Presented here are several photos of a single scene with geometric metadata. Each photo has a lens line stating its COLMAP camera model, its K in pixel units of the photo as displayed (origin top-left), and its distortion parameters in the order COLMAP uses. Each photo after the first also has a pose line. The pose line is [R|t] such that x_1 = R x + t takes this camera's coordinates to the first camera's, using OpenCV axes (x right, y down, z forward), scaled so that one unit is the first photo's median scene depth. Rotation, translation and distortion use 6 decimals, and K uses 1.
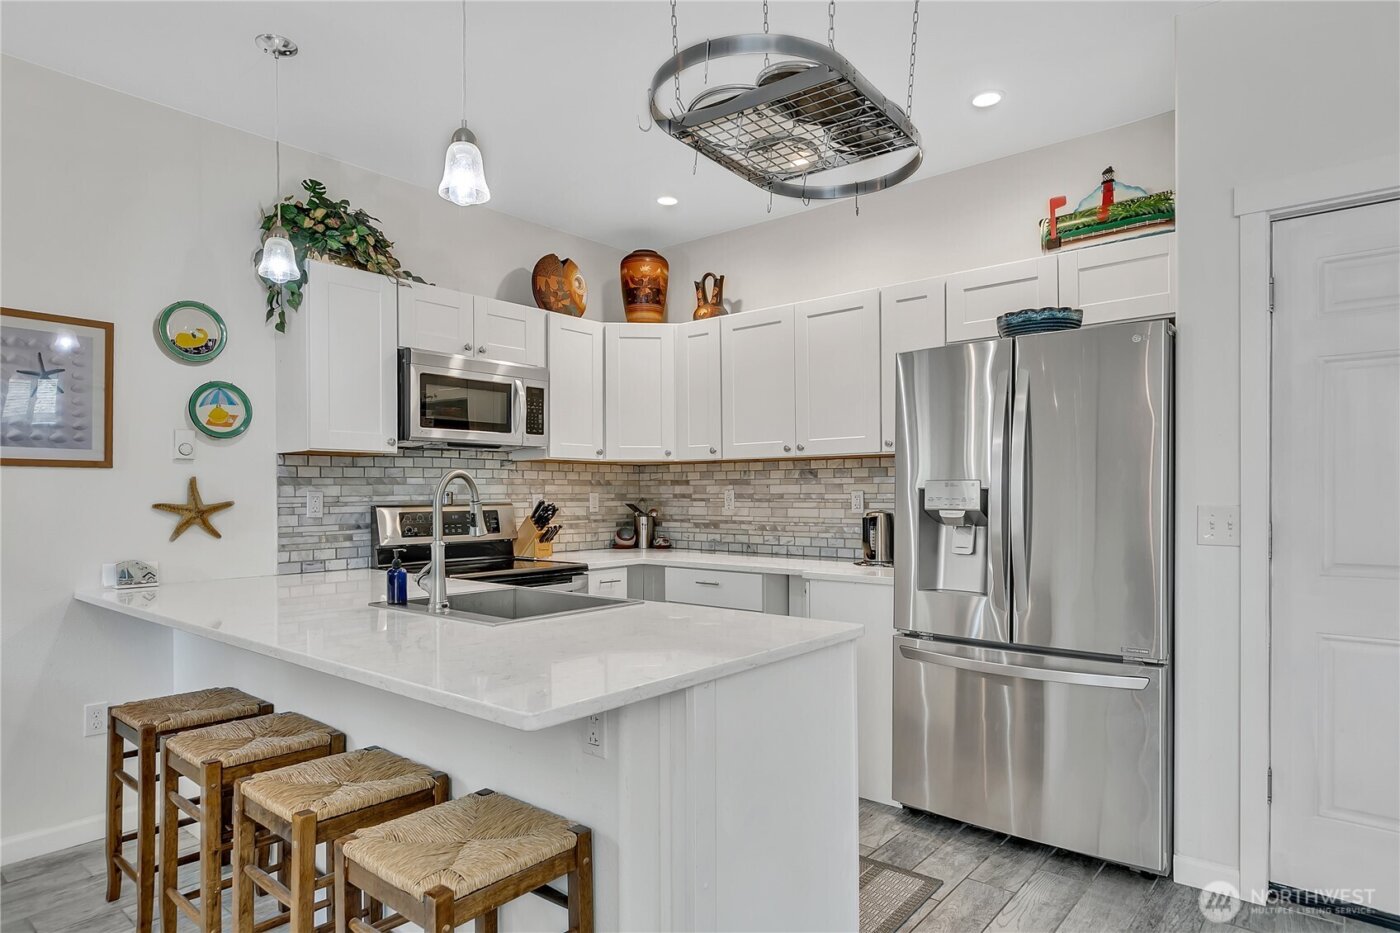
lens RADIAL K [[799.6, 0, 704.0], [0, 799.6, 495.0], [0, 0, 1]] dist [0.000370, -0.000220]
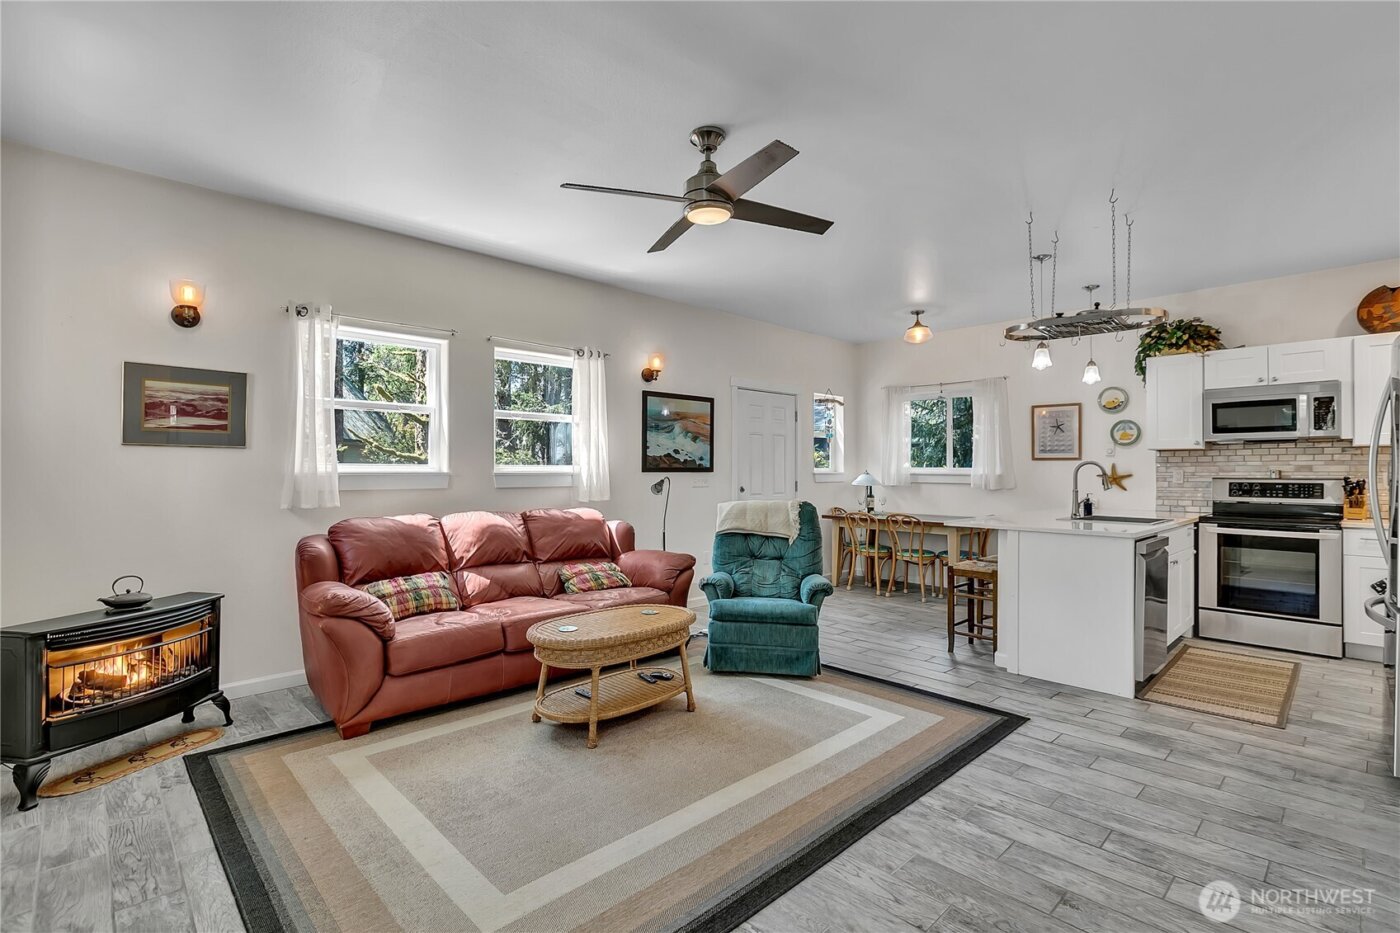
lens RADIAL K [[638.5, 0, 705.2], [0, 638.5, 452.8], [0, 0, 1]] dist [-0.000948, -0.000474]
pose [[-0.097169, -0.023132, -0.994999, 0.943342], [-0.004948, 0.999729, -0.022759, -0.003769], [0.995256, 0.002712, -0.097257, 0.013760]]
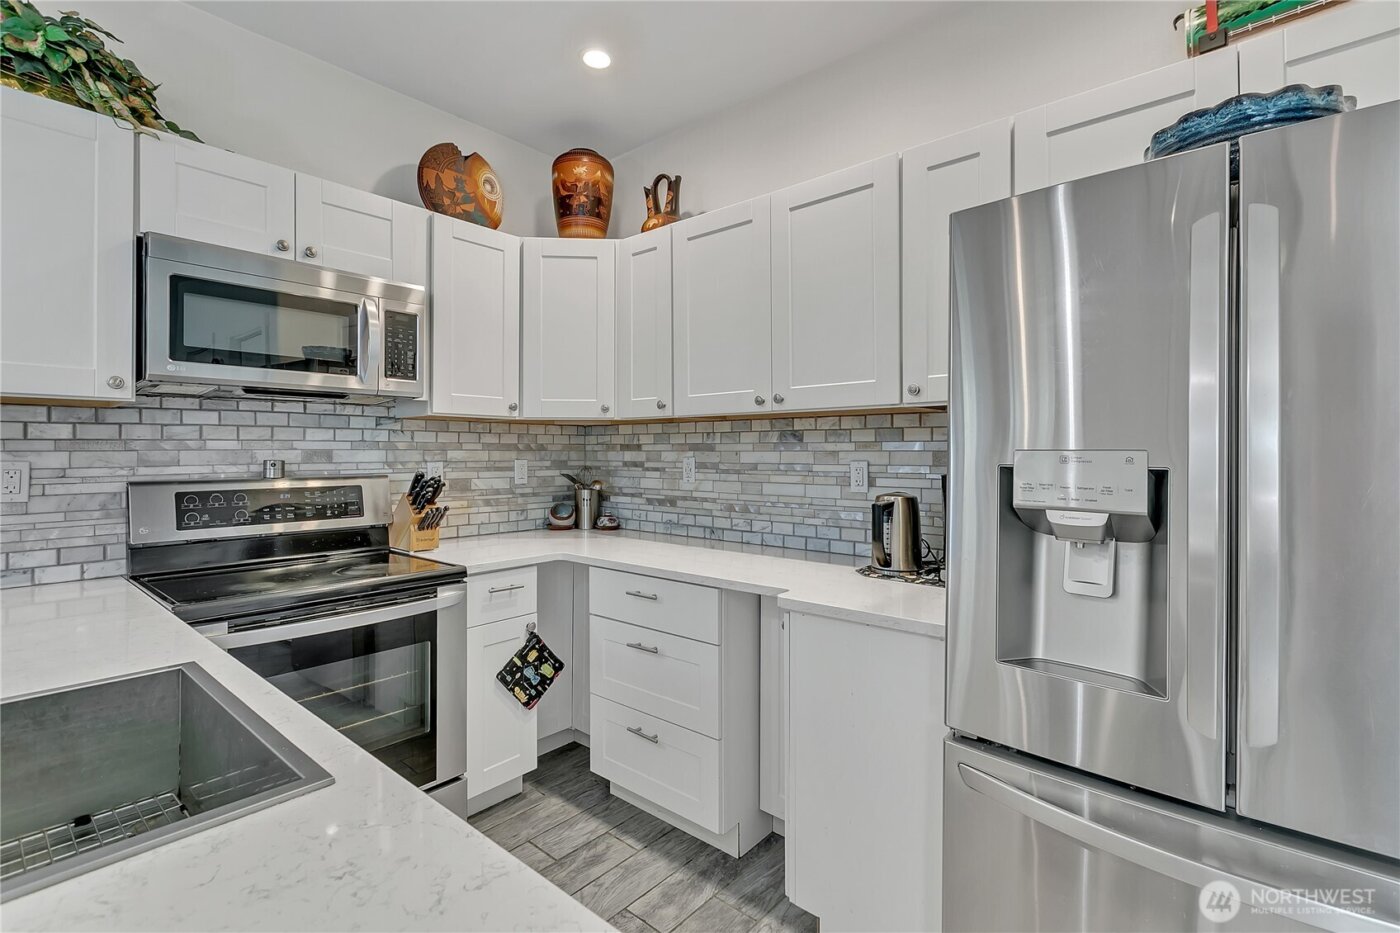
lens RADIAL K [[638.5, 0, 705.2], [0, 638.5, 452.8], [0, 0, 1]] dist [-0.000948, -0.000474]
pose [[0.999936, 0.004246, -0.010469, 0.057685], [-0.004267, 0.999989, -0.001981, -0.010374], [0.010460, 0.002026, 0.999943, 0.409112]]
